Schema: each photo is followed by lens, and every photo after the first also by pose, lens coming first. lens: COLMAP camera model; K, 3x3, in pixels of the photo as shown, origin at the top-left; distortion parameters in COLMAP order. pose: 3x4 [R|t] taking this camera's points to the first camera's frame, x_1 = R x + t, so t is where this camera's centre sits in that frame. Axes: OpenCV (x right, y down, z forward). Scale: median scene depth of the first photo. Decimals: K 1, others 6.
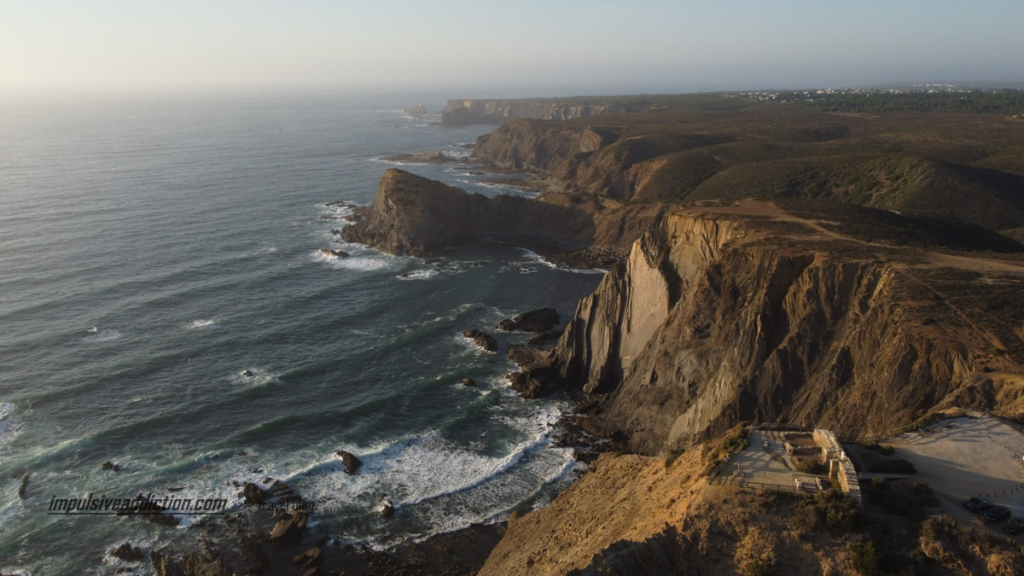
lens RADIAL K [[767.9, 0, 511.8], [0, 767.9, 289.9], [0, 0, 1]] dist [-0.018161, 0.008336]
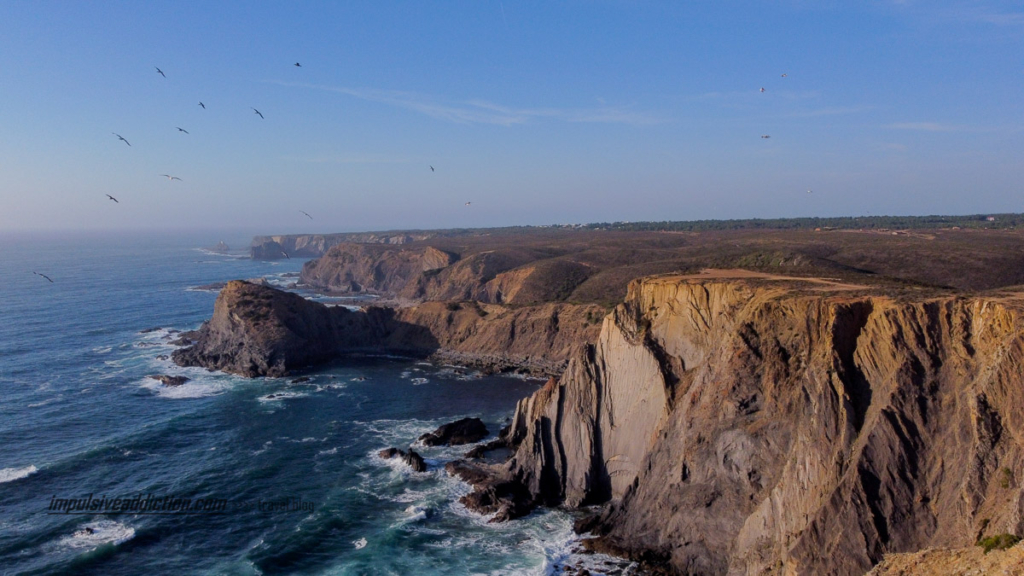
lens RADIAL K [[767.9, 0, 512.3], [0, 767.9, 285.8], [0, 0, 1]] dist [-0.018161, 0.008336]
pose [[0.966367, -0.026552, 0.255793, -0.149550], [0.073909, 0.981368, -0.177352, 0.043713], [-0.246318, 0.190293, 0.950324, 0.221667]]
